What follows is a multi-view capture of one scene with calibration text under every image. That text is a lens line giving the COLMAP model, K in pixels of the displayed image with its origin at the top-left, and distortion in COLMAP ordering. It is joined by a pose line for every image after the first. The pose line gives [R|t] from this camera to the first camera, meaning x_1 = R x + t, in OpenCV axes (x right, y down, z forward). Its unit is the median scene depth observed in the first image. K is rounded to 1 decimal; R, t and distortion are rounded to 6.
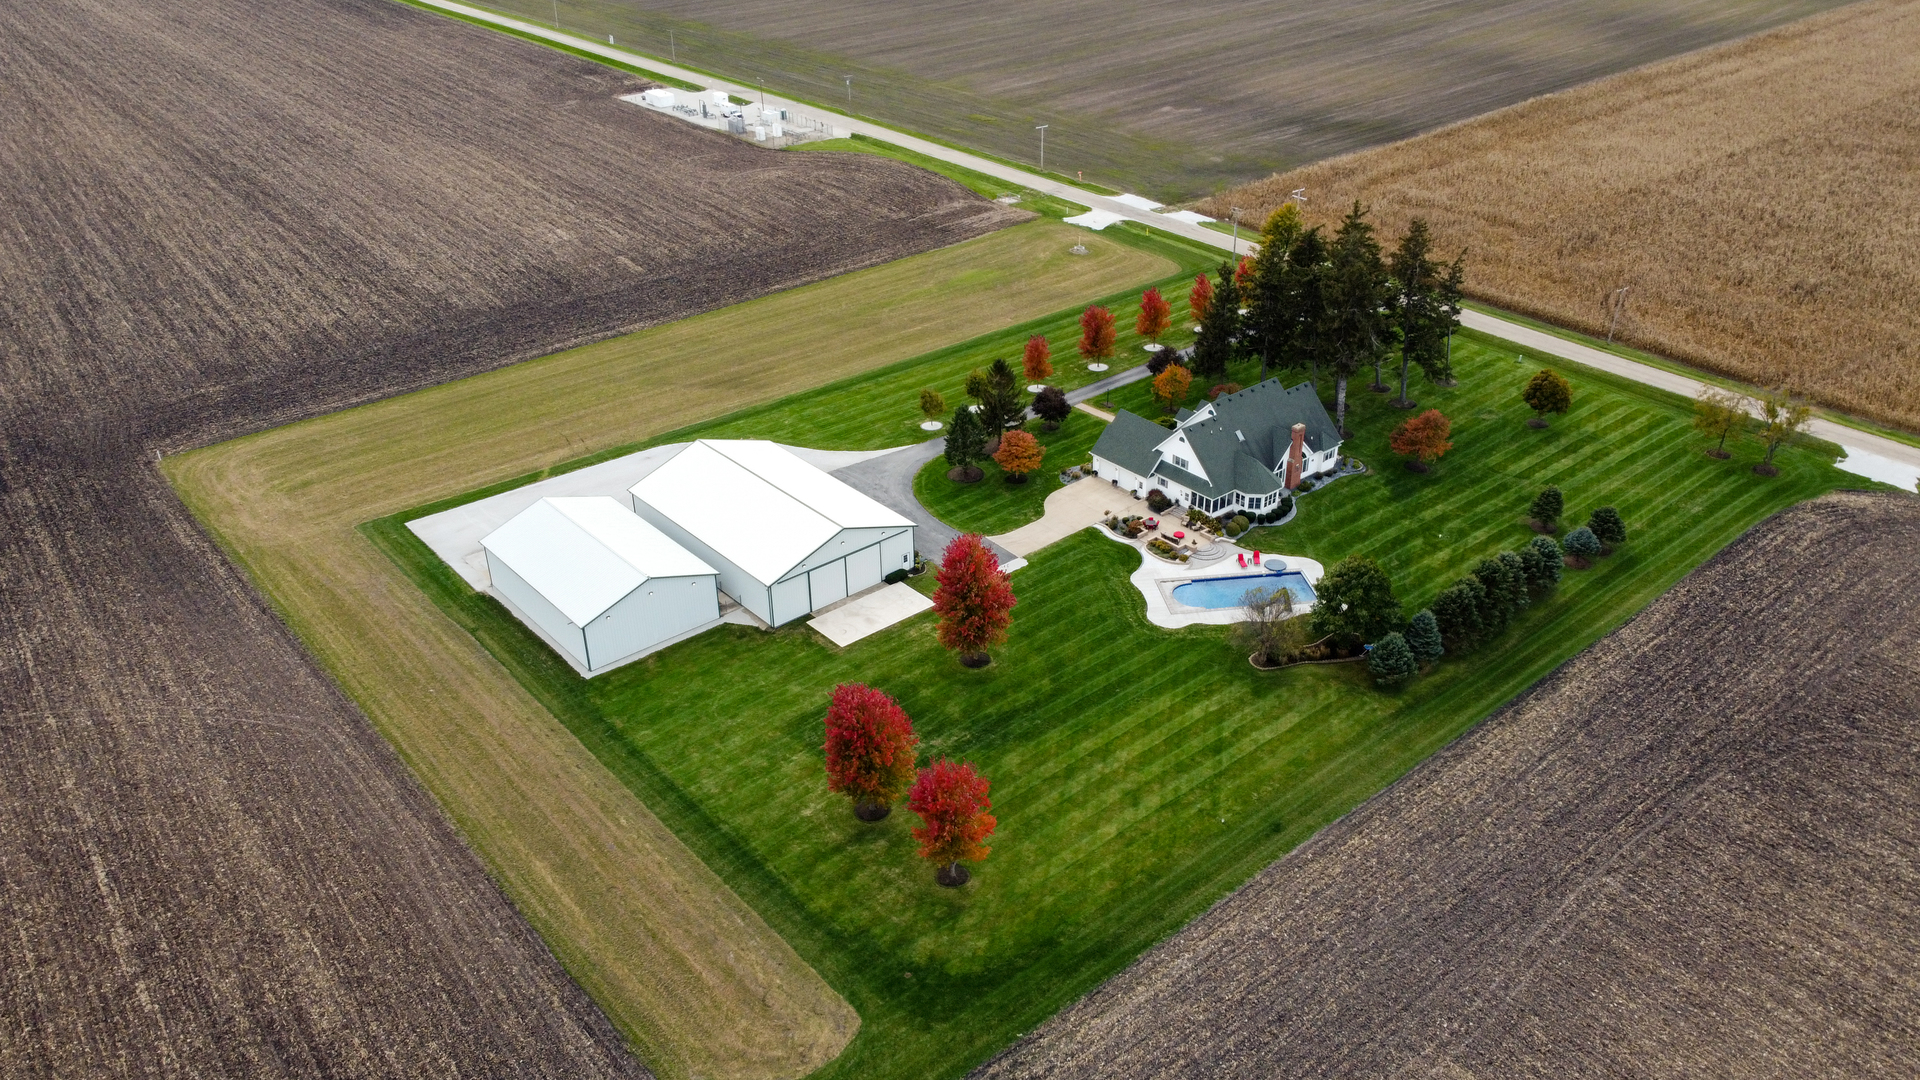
lens RADIAL K [[1464.5, 0, 995.2], [0, 1464.5, 539.6], [0, 0, 1]] dist [0.000244, 0.000388]
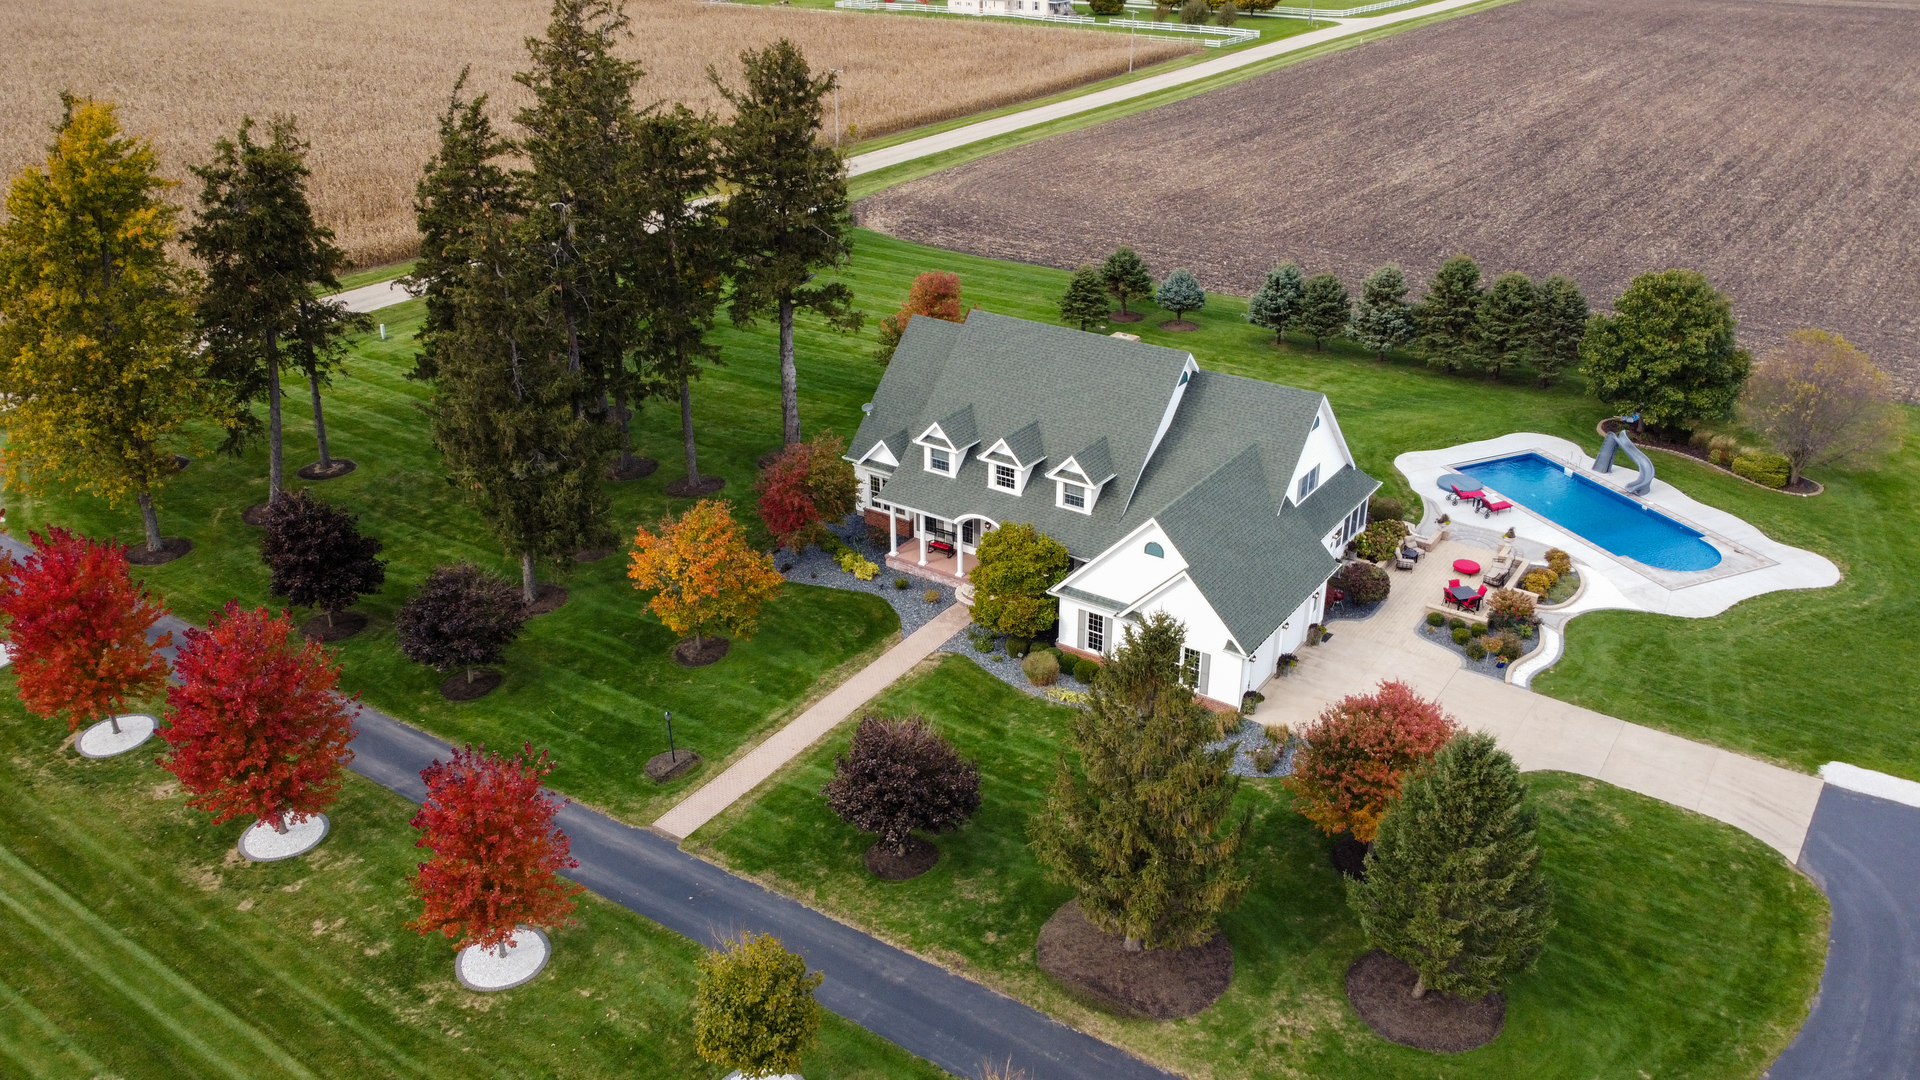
lens RADIAL K [[1455.4, 0, 960.0], [0, 1455.4, 540.0], [0, 0, 1]] dist [-0.001080, -0.000802]
pose [[-0.253287, -0.416517, 0.873132, -0.196375], [0.475864, 0.732172, 0.487317, -0.276640], [-0.842259, 0.538923, 0.012756, 1.088154]]
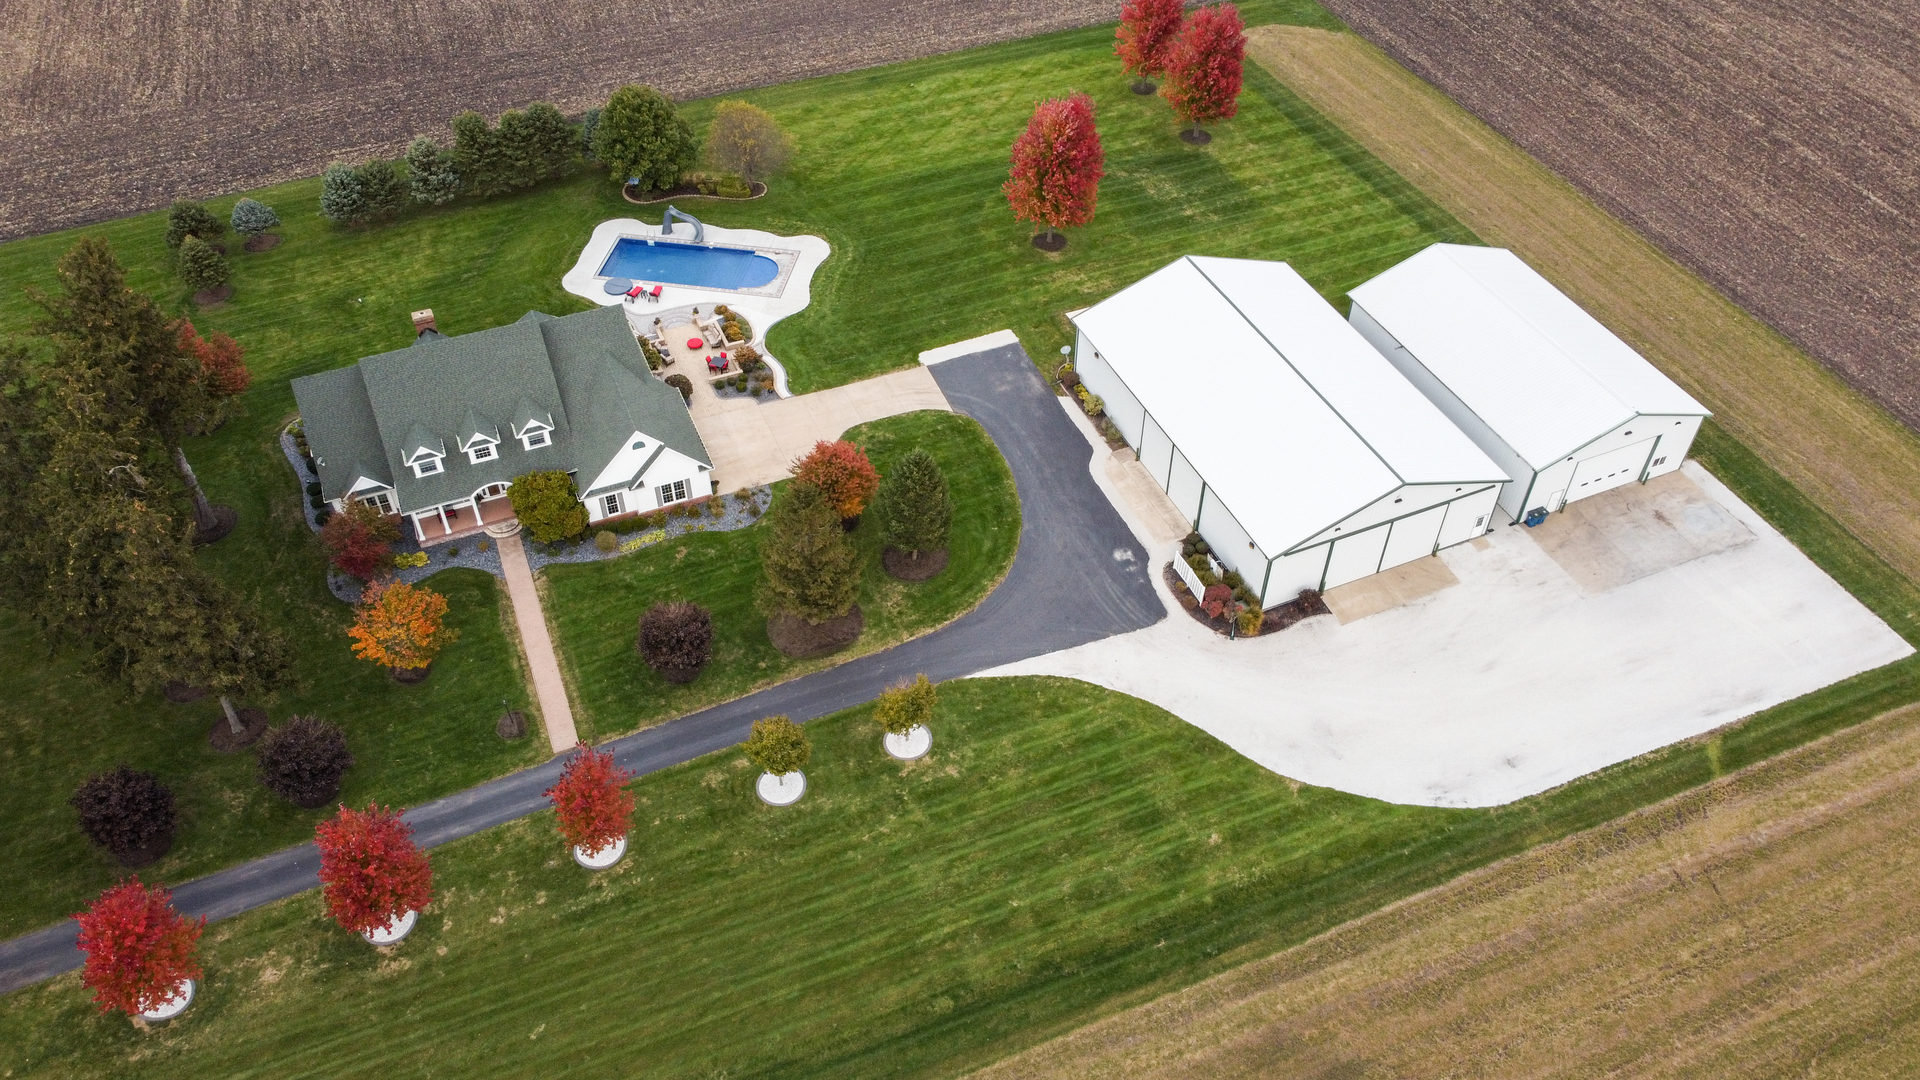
lens RADIAL K [[1455.4, 0, 960.0], [0, 1455.4, 540.0], [0, 0, 1]] dist [-0.001080, -0.000802]
pose [[-0.950680, -0.215779, 0.222814, -0.170400], [0.154003, 0.295184, 0.942947, -0.606903], [-0.269240, 0.930756, -0.247395, 1.200623]]
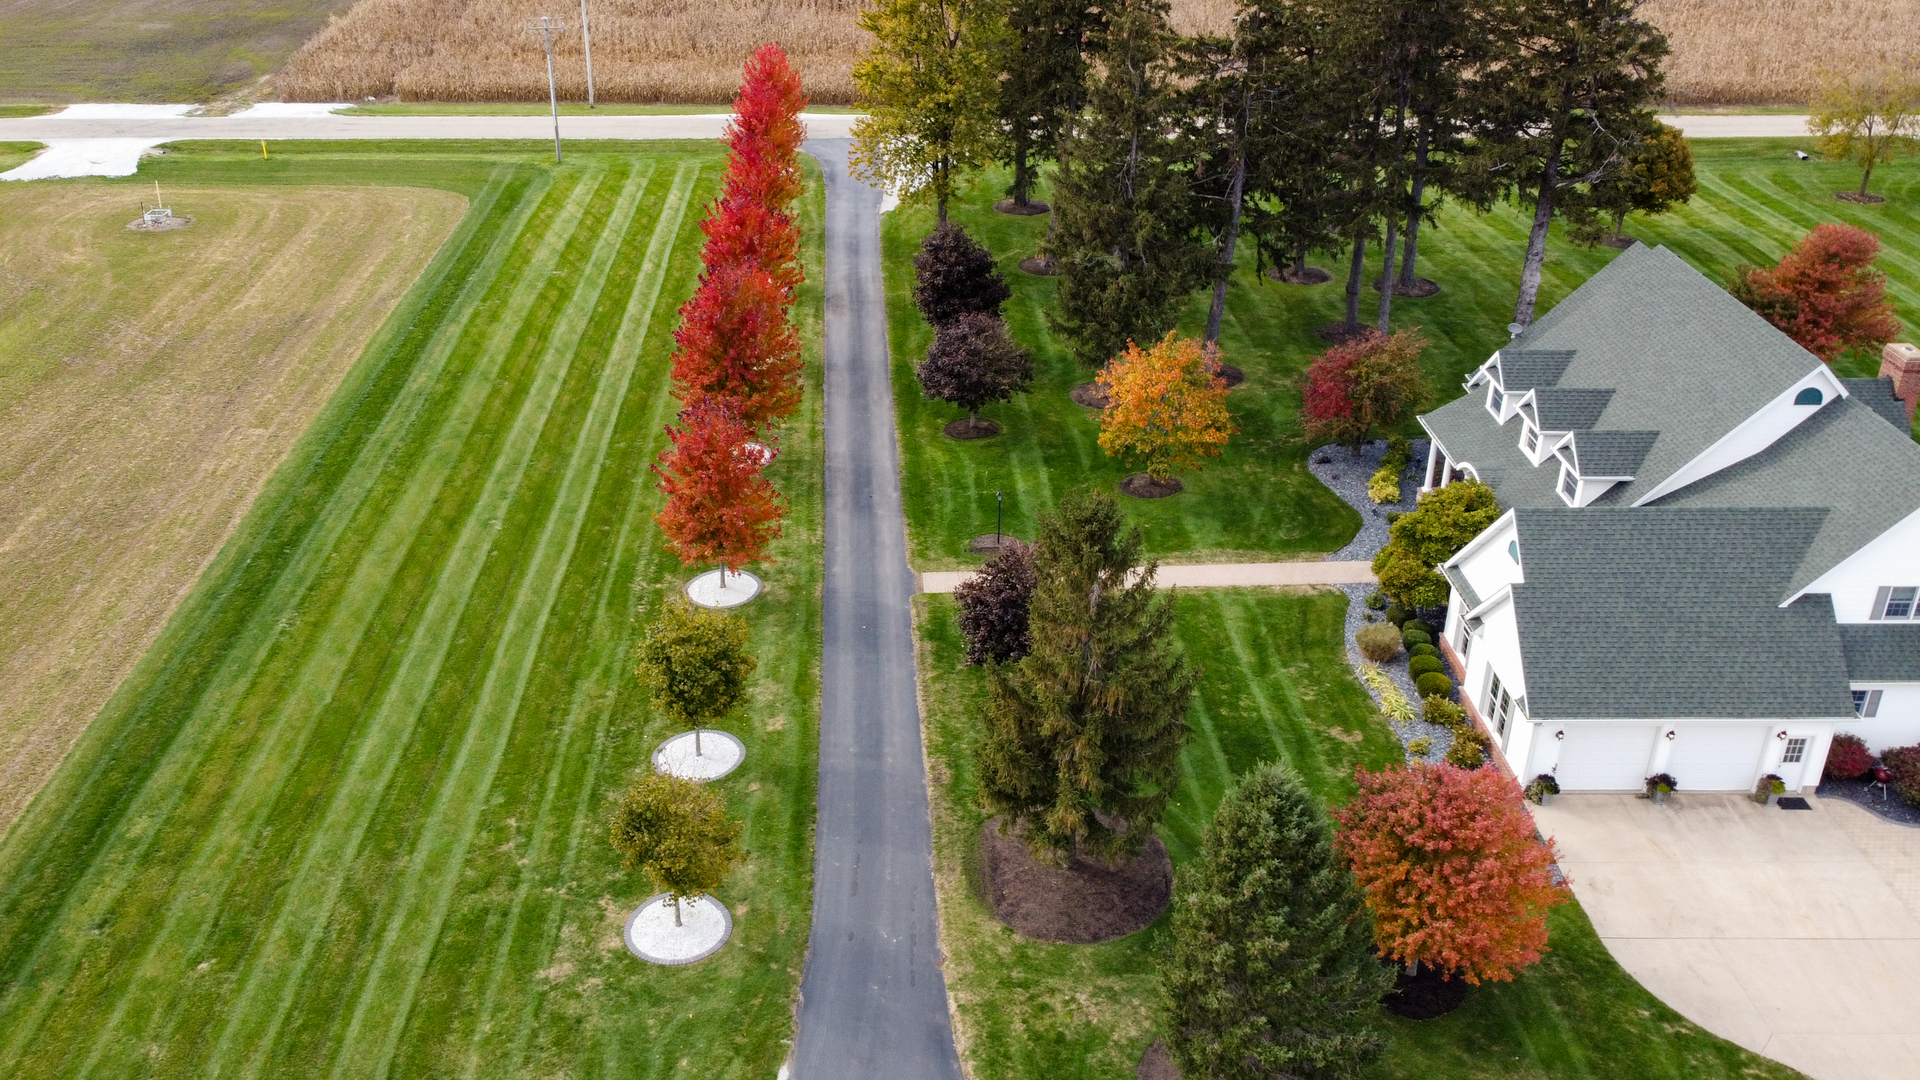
lens RADIAL K [[1606.7, 0, 841.9], [0, 1606.7, 539.5], [0, 0, 1]] dist [-0.007749, -0.005109]
pose [[0.660094, -0.363155, 0.657567, -0.184214], [0.372818, 0.918335, 0.132919, -0.173563], [-0.652137, 0.157414, 0.741578, 0.916753]]
